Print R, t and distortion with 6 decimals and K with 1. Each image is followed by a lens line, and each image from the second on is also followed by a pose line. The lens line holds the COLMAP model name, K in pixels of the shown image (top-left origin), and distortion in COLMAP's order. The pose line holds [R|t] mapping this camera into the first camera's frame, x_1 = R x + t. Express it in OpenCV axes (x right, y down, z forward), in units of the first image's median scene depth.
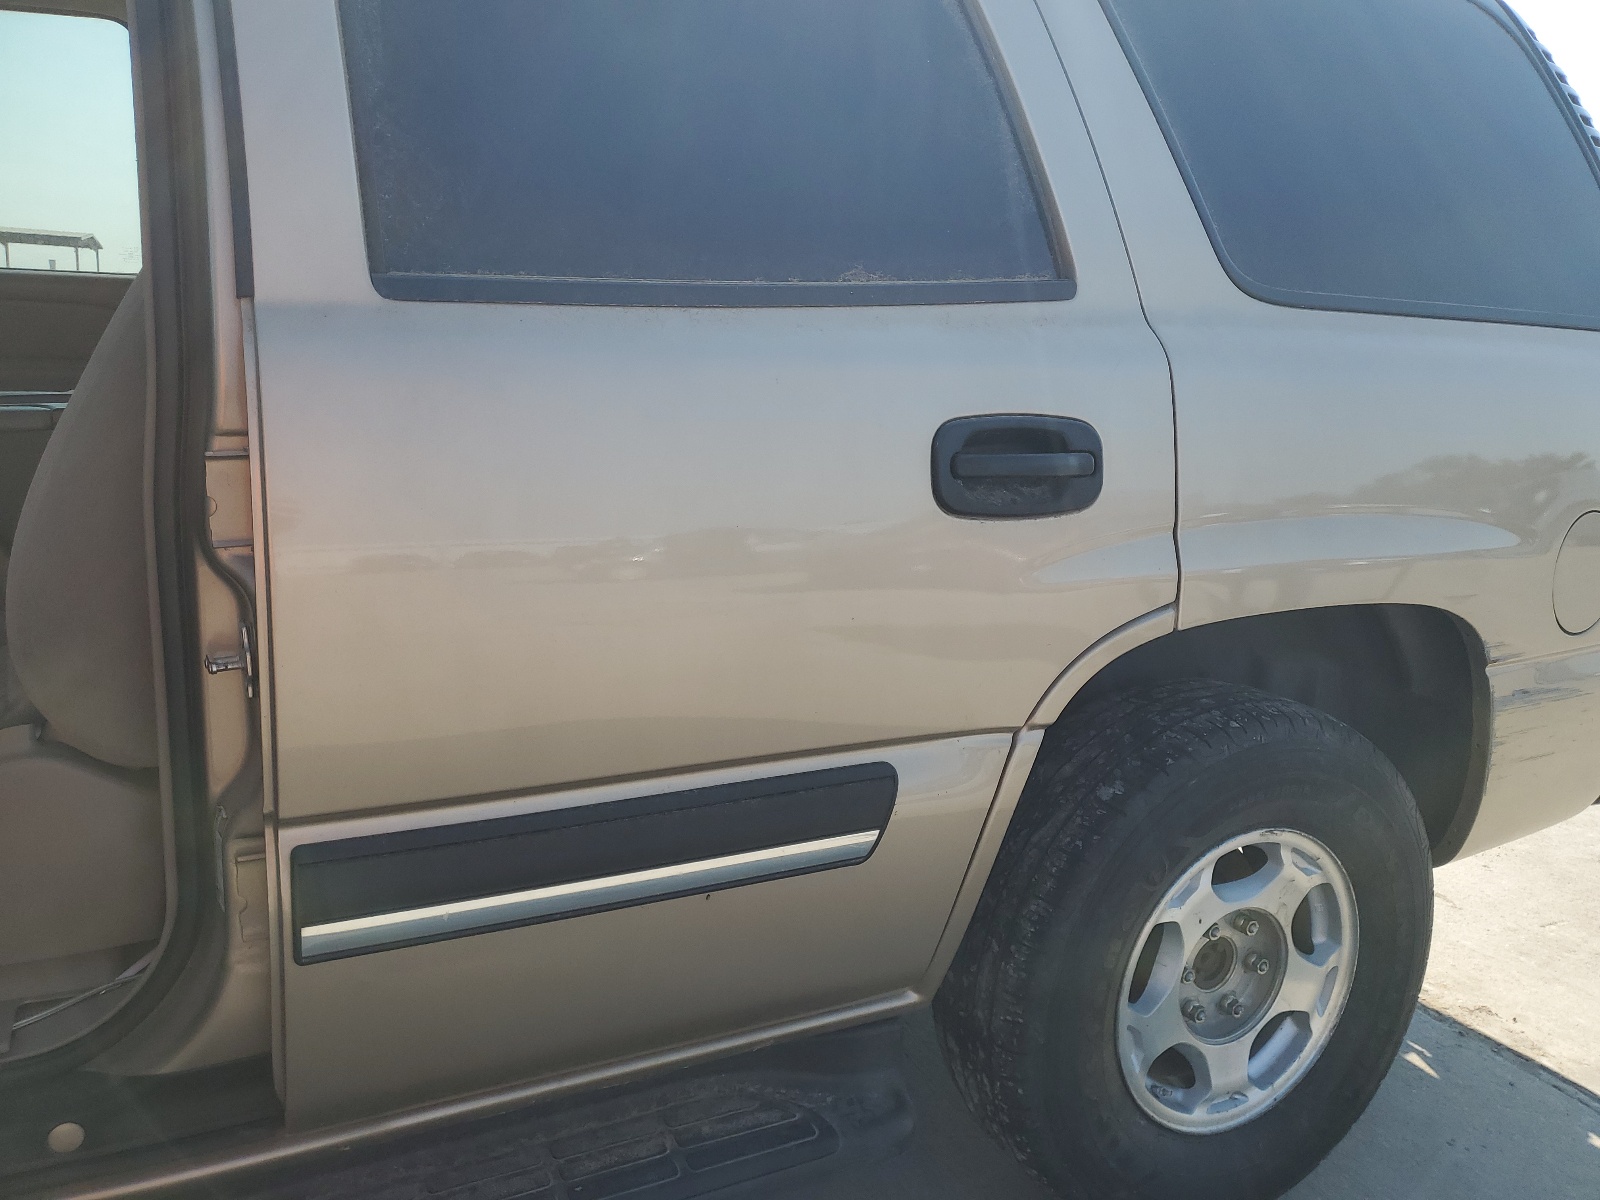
lens RADIAL K [[1188.3, 0, 809.3], [0, 1188.3, 605.6], [0, 0, 1]] dist [0.030691, 0.000946]
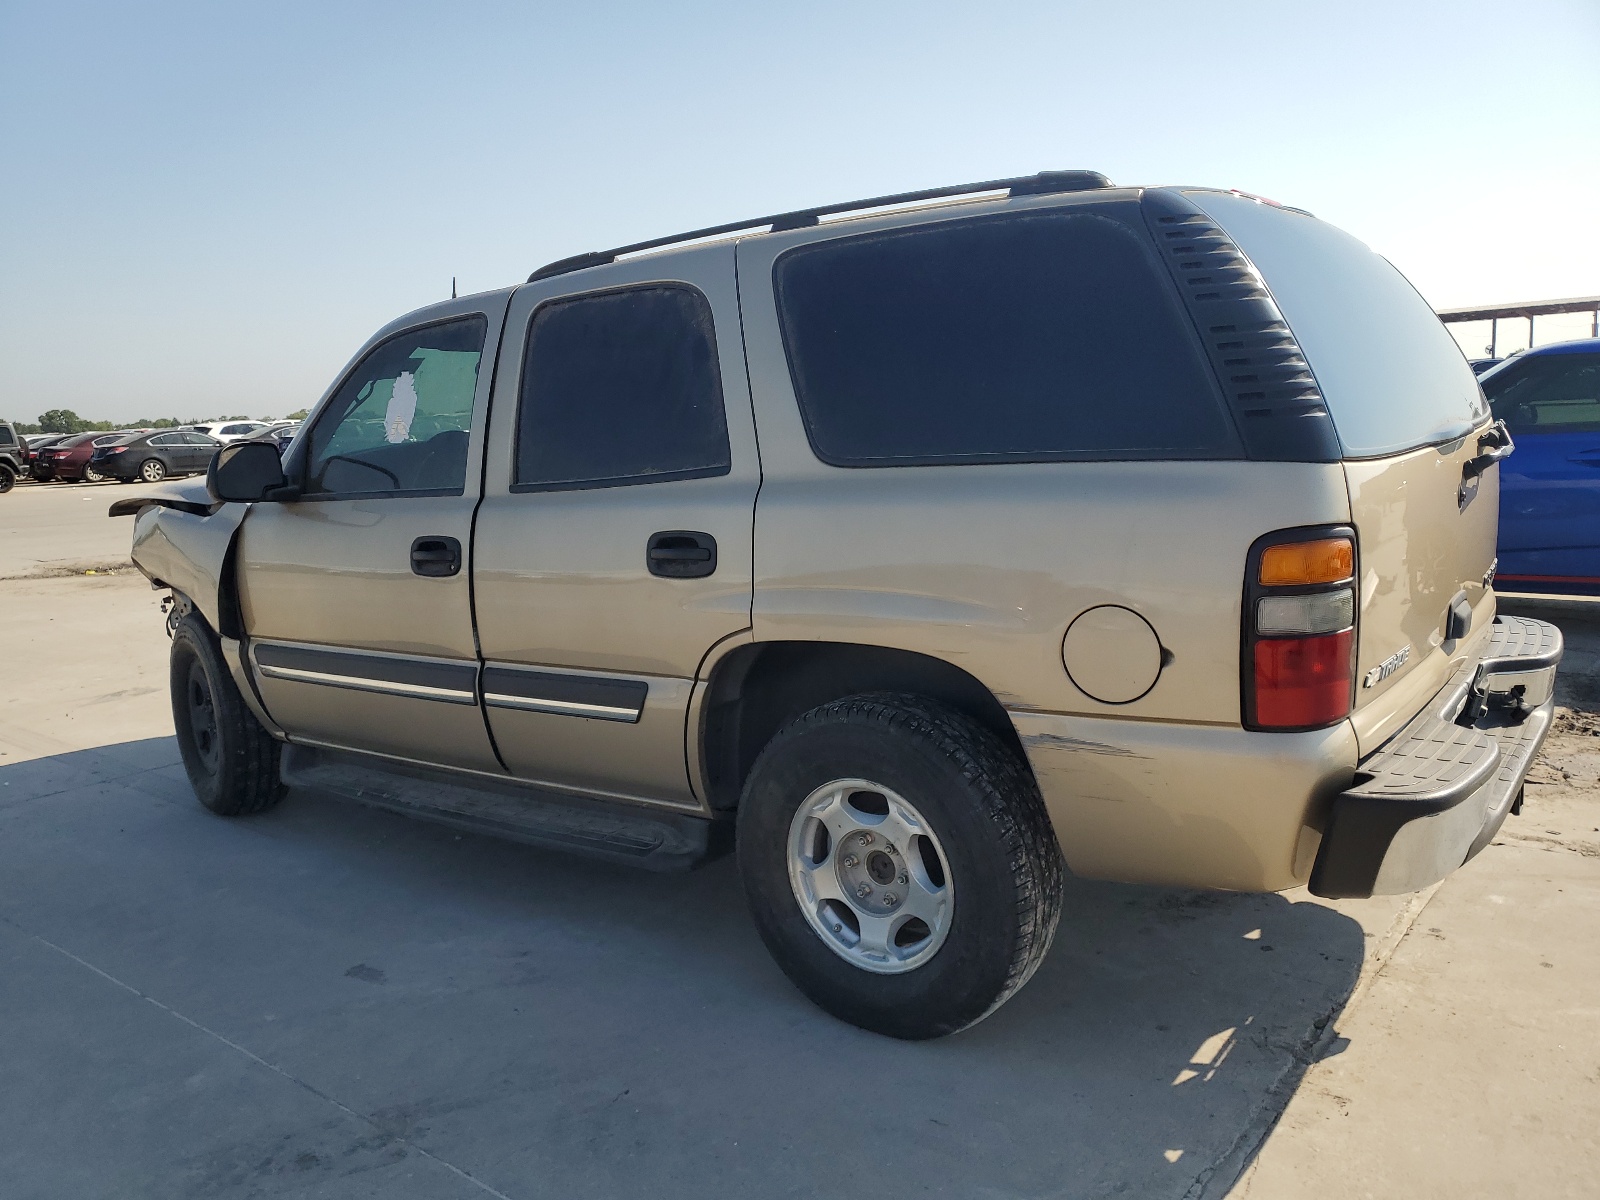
lens RADIAL K [[1188.3, 0, 809.3], [0, 1188.3, 605.6], [0, 0, 1]] dist [0.030691, 0.000946]
pose [[0.494757, 0.078614, -0.865468, 2.043907], [-0.108027, 0.993739, 0.028510, -0.104404], [0.862291, 0.079388, 0.500152, 0.116956]]
